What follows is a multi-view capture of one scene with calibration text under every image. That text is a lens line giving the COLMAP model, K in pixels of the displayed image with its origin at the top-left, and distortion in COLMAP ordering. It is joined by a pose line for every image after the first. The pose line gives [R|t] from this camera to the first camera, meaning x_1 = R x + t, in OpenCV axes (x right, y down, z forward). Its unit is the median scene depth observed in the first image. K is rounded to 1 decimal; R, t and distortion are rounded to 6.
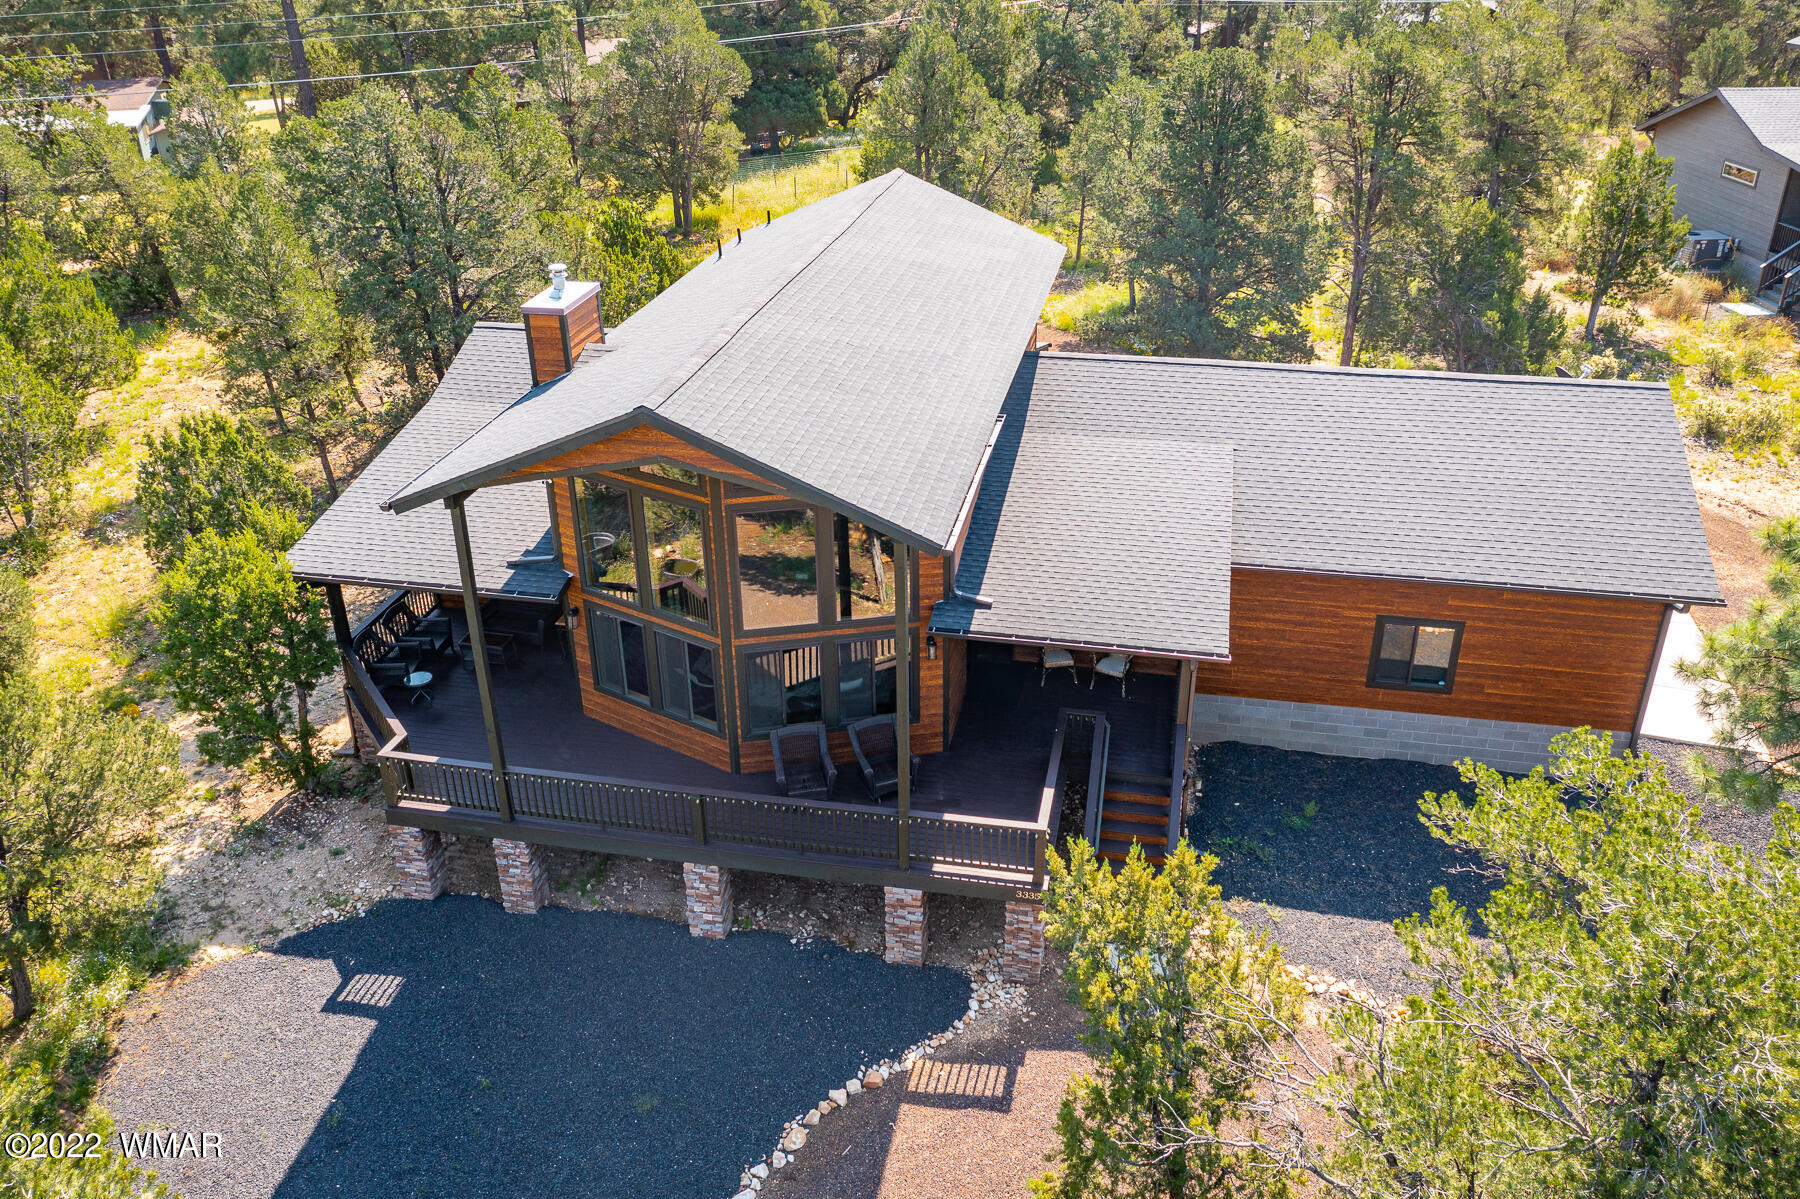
lens RADIAL K [[1413.9, 0, 896.6], [0, 1413.9, 586.7], [0, 0, 1]] dist [-0.013631, 0.000518]
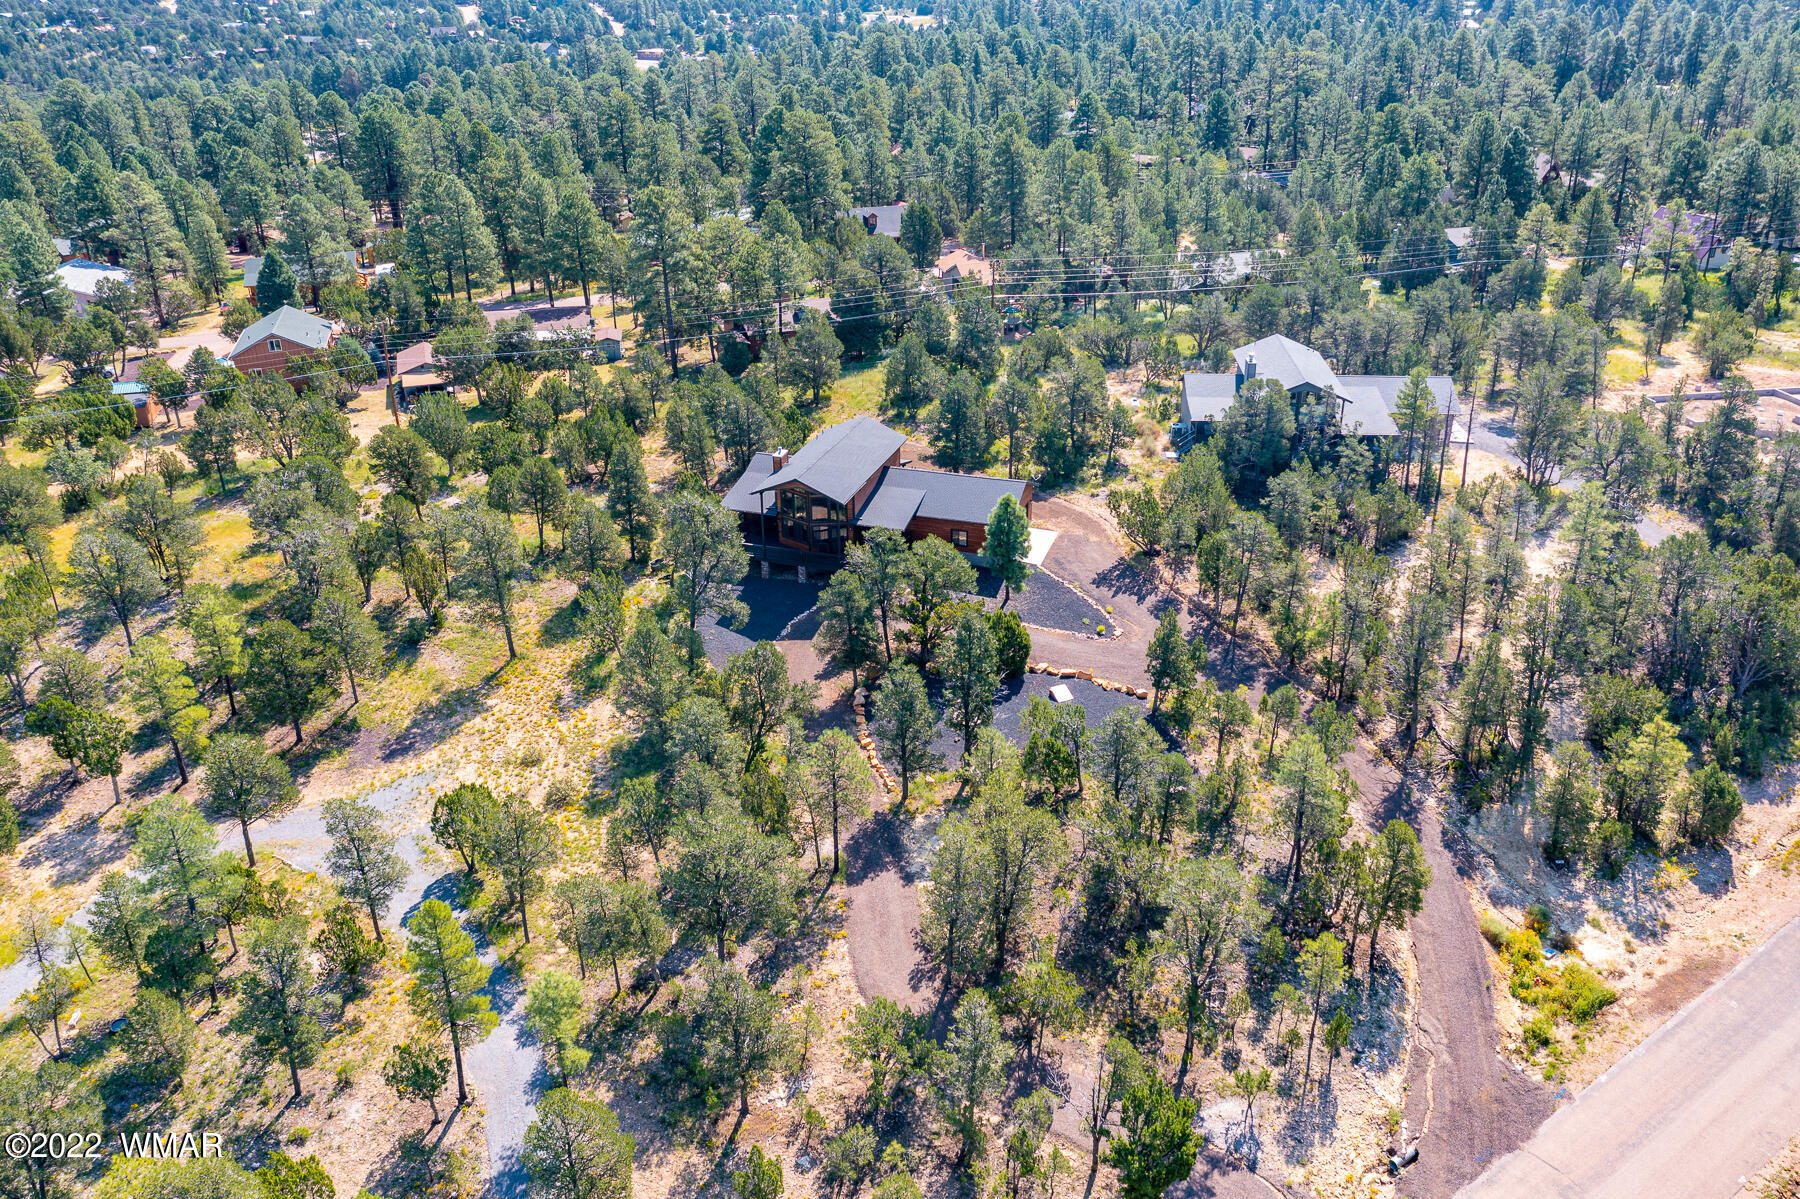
lens RADIAL K [[1413.9, 0, 896.6], [0, 1413.9, 586.7], [0, 0, 1]] dist [-0.013631, 0.000518]
pose [[0.993187, 0.052177, -0.104197, 0.657480], [-0.055471, 0.998040, -0.028964, 0.353631], [0.102482, 0.034546, 0.994135, -3.597745]]
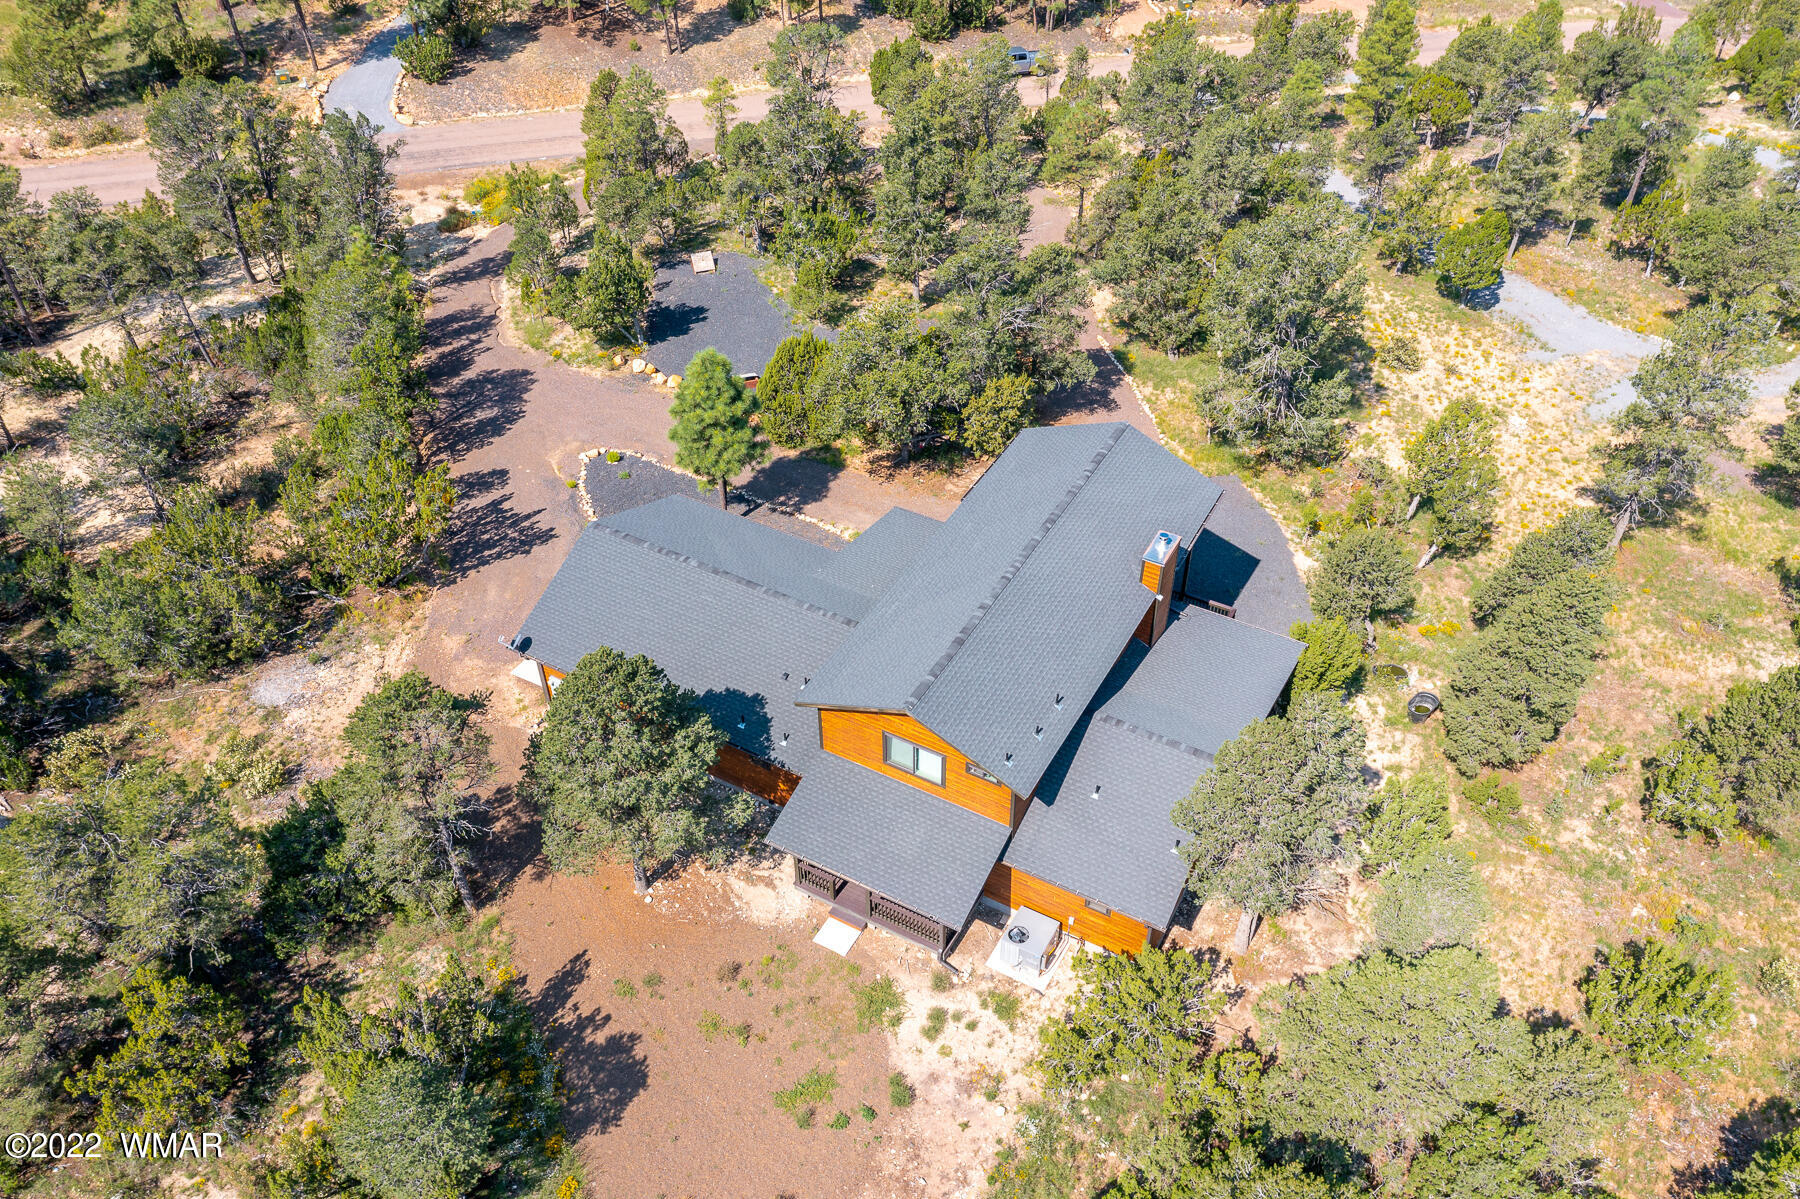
lens RADIAL K [[1410.8, 0, 900.0], [0, 1410.8, 599.5], [0, 0, 1]] dist [-0.015465, -0.004521]
pose [[-0.953158, -0.187710, 0.237182, -0.348301], [0.153580, 0.375206, 0.914130, -1.896548], [-0.260584, 0.907736, -0.328802, 1.708351]]
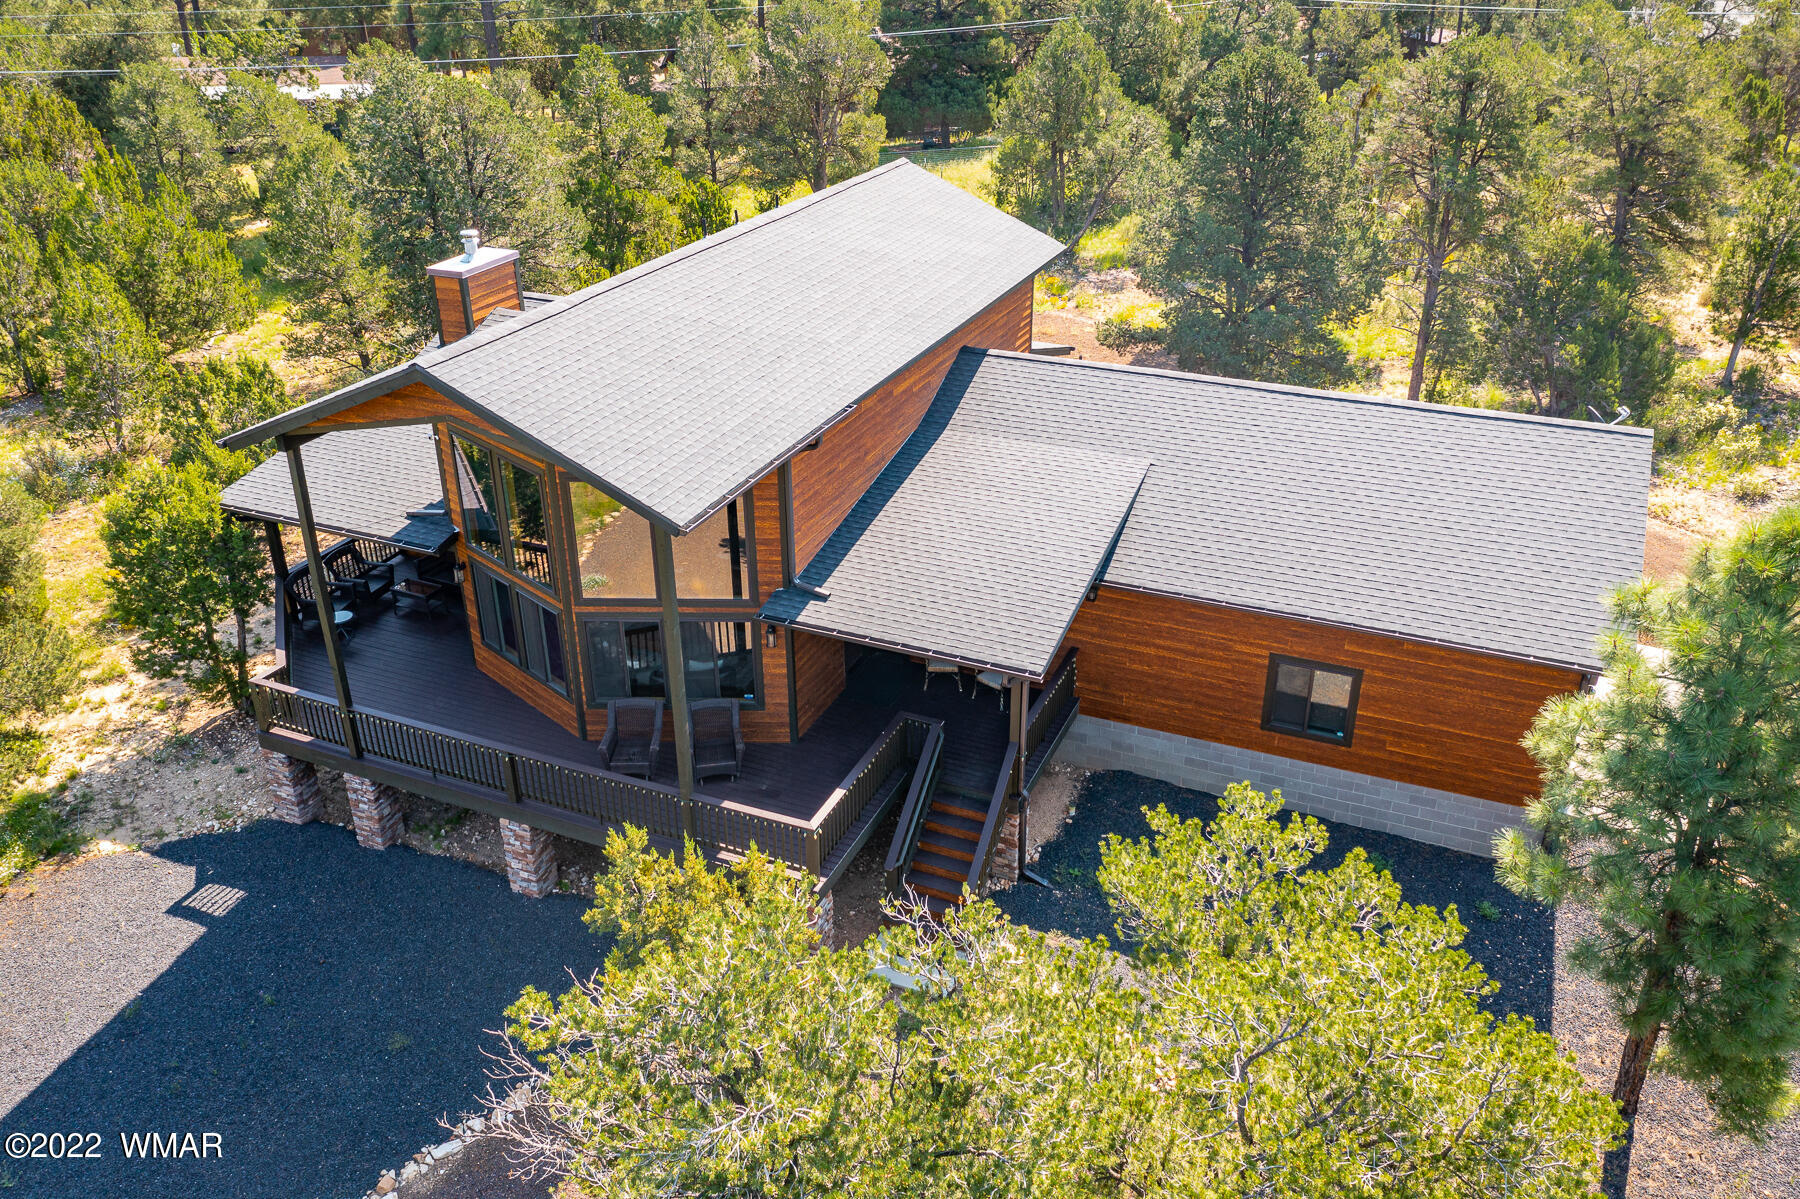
lens RADIAL K [[1410.5, 0, 893.8], [0, 1410.5, 590.2], [0, 0, 1]] dist [-0.010119, 0.002487]
pose [[0.978016, 0.097939, -0.184099, 0.265980], [-0.097775, 0.995158, 0.009995, -0.006047], [0.184186, 0.008225, 0.982857, 0.043558]]
